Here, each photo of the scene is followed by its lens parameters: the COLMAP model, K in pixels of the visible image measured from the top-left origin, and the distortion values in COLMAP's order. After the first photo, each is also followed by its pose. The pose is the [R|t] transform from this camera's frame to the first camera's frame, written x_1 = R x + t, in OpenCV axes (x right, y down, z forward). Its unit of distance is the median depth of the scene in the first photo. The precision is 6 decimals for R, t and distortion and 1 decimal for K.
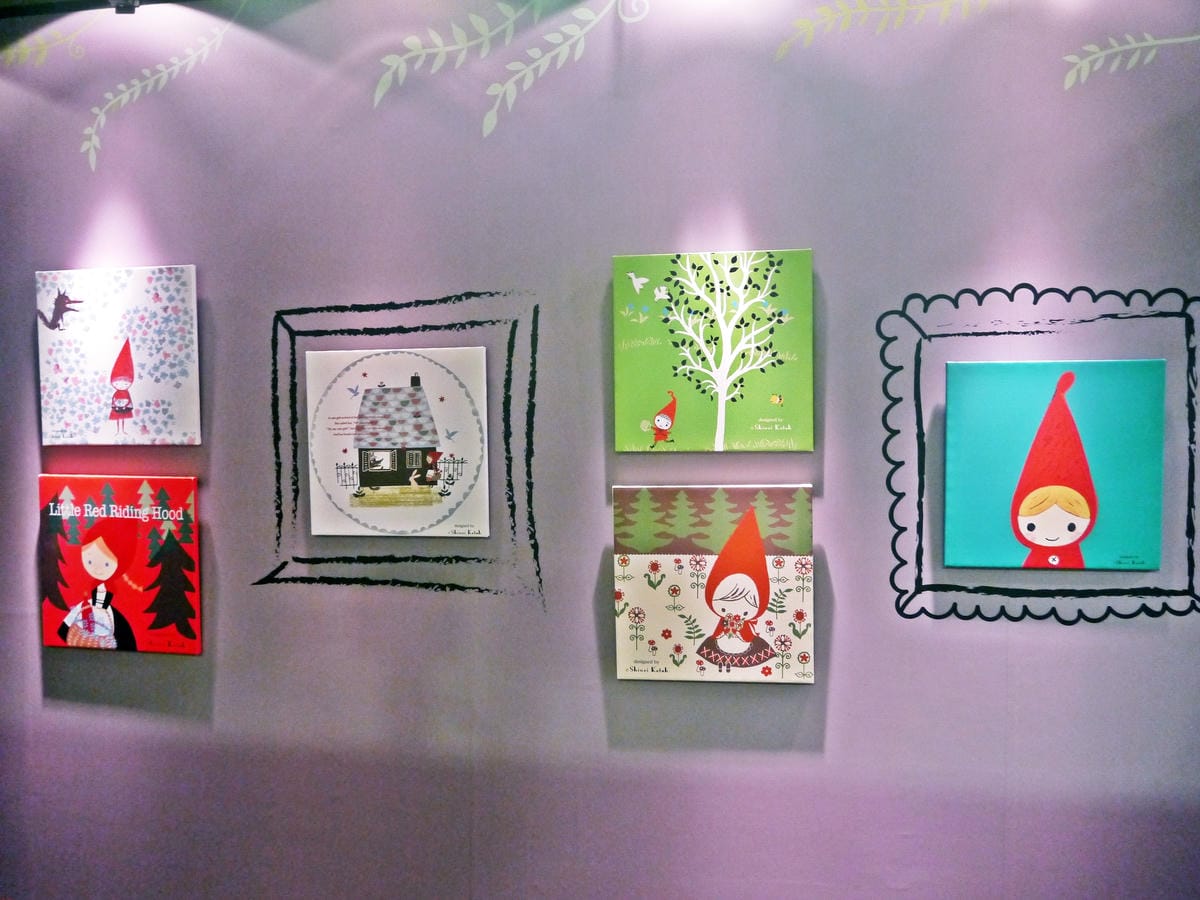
lens RADIAL K [[1004.3, 0, 602.6], [0, 1004.3, 452.1], [0, 0, 1]] dist [-0.049343, -0.007179]
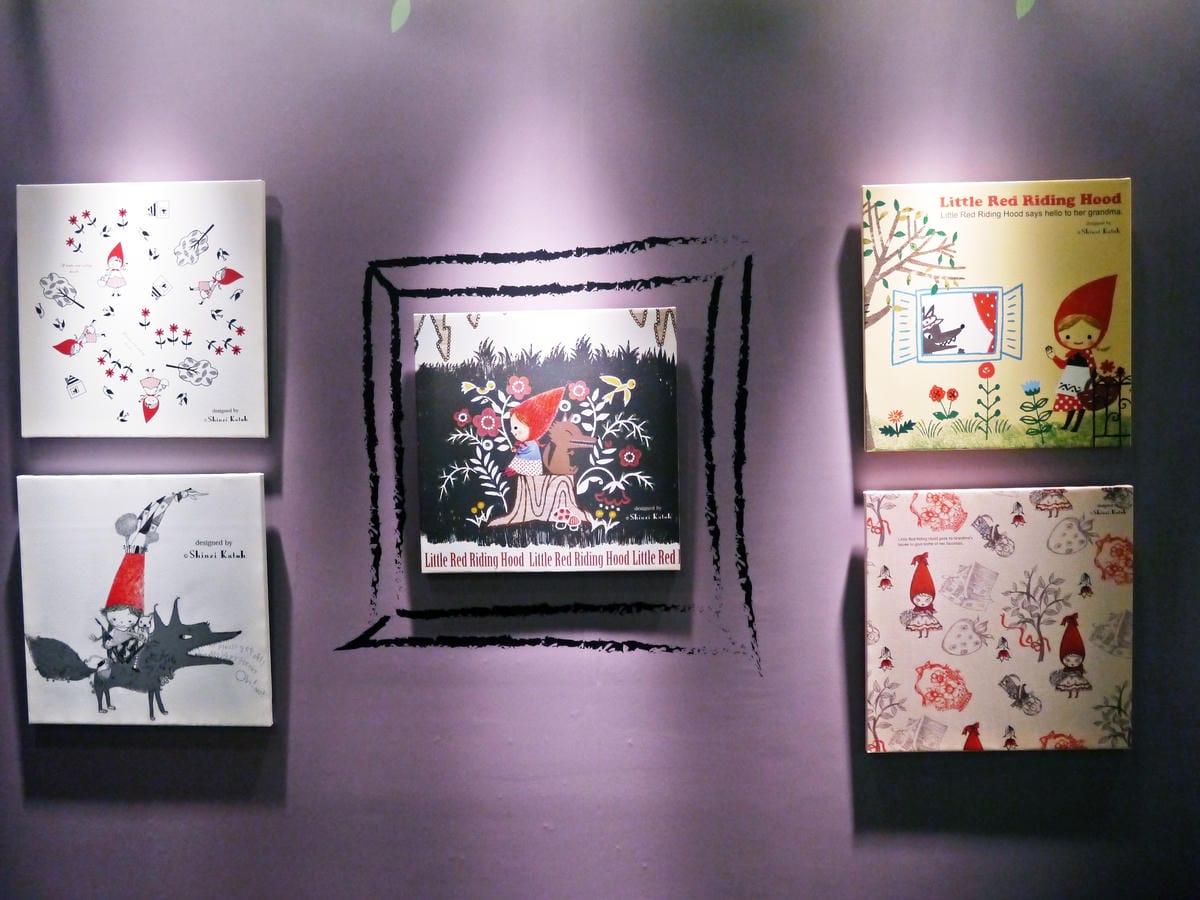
lens RADIAL K [[1004.3, 0, 597.7], [0, 1004.3, 447.6], [0, 0, 1]] dist [-0.049343, -0.007179]
pose [[0.992635, -0.010389, 0.120701, -0.259948], [0.010683, 0.999941, -0.001792, -0.007057], [-0.120675, 0.003068, 0.992687, 0.286138]]
